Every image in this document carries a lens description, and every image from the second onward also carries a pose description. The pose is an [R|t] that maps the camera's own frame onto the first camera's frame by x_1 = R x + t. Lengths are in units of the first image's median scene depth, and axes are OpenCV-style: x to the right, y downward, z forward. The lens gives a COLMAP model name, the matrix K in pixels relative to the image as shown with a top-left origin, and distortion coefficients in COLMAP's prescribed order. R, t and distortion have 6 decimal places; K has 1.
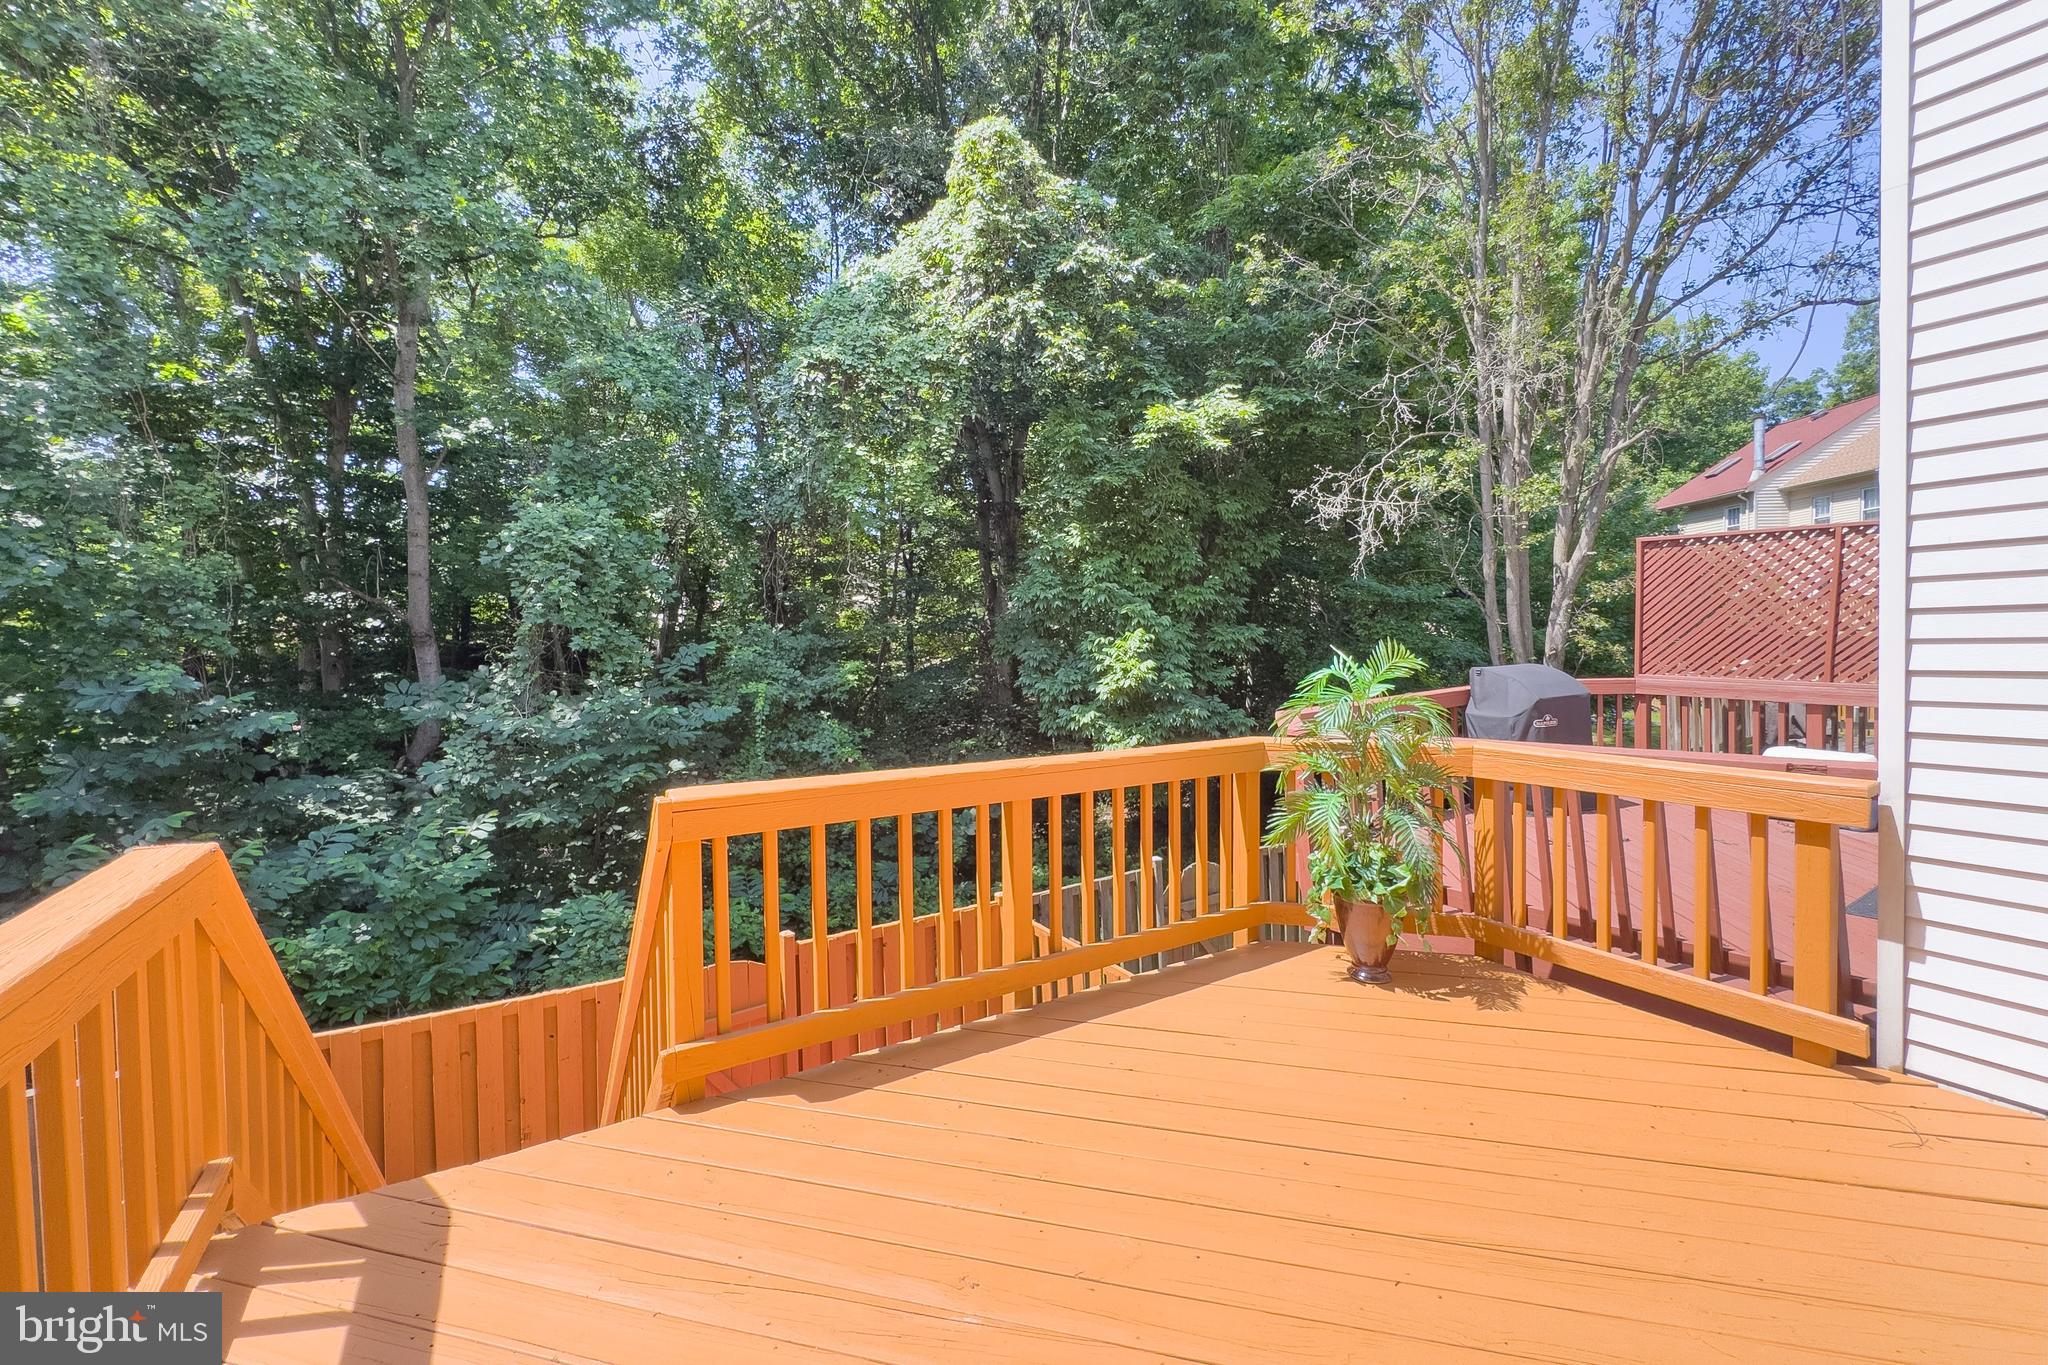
lens RADIAL K [[820.4, 0, 1053.6], [0, 820.4, 674.3], [0, 0, 1]] dist [0.001851, -0.000191]
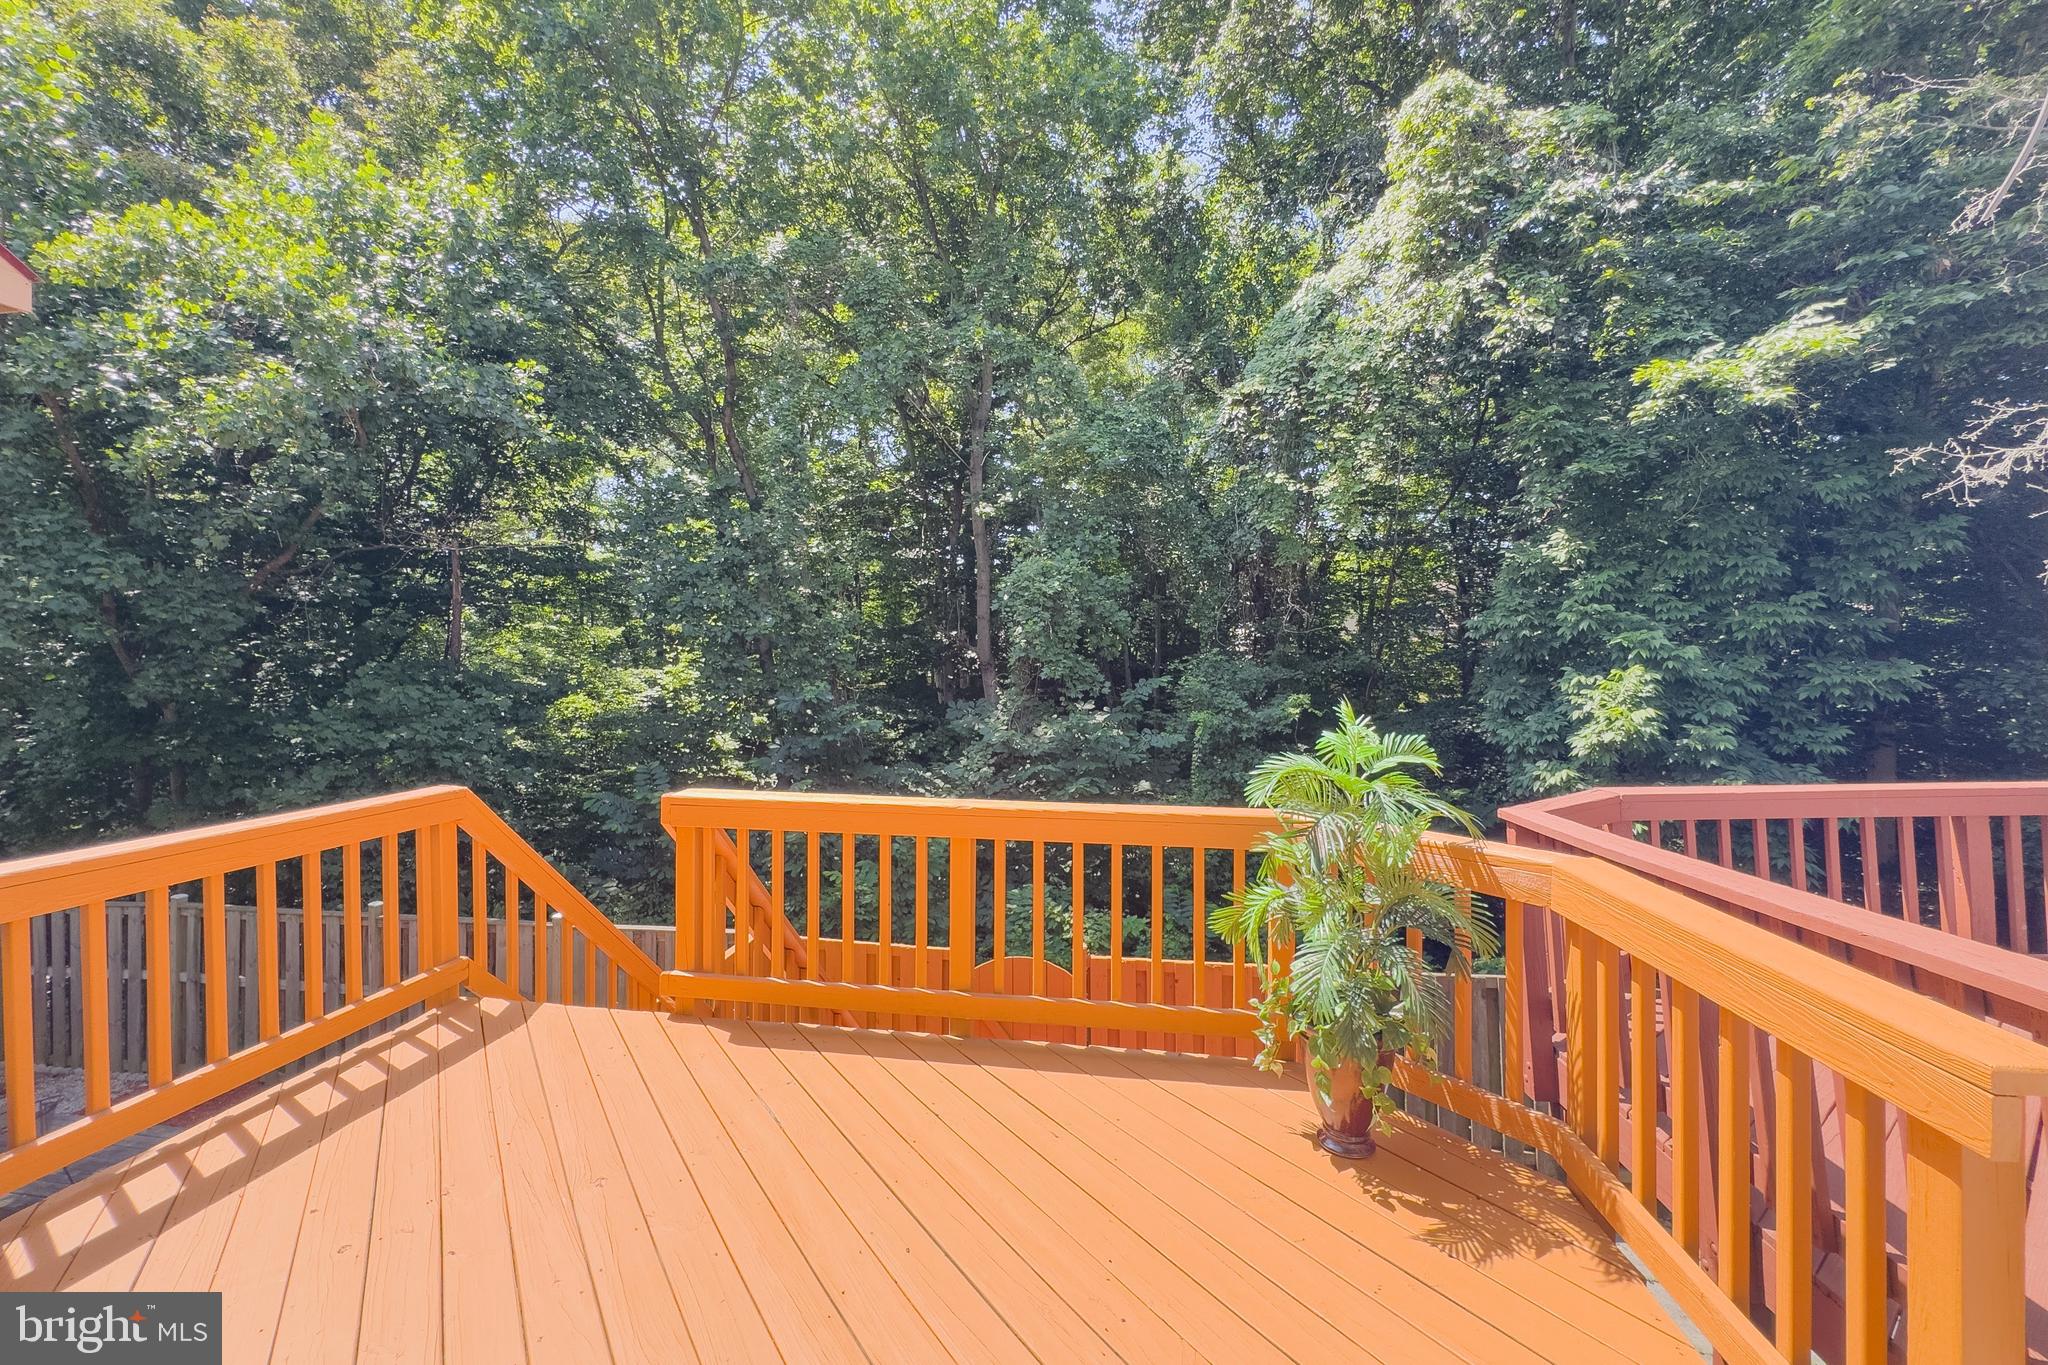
lens RADIAL K [[836.4, 0, 1024.0], [0, 836.4, 682.5], [0, 0, 1]] dist [-0.001495, -0.000576]
pose [[0.745980, 0.022803, -0.665578, 0.197641], [-0.038811, 0.999204, -0.009266, -0.011004], [0.664837, 0.032744, 0.746270, 0.066933]]
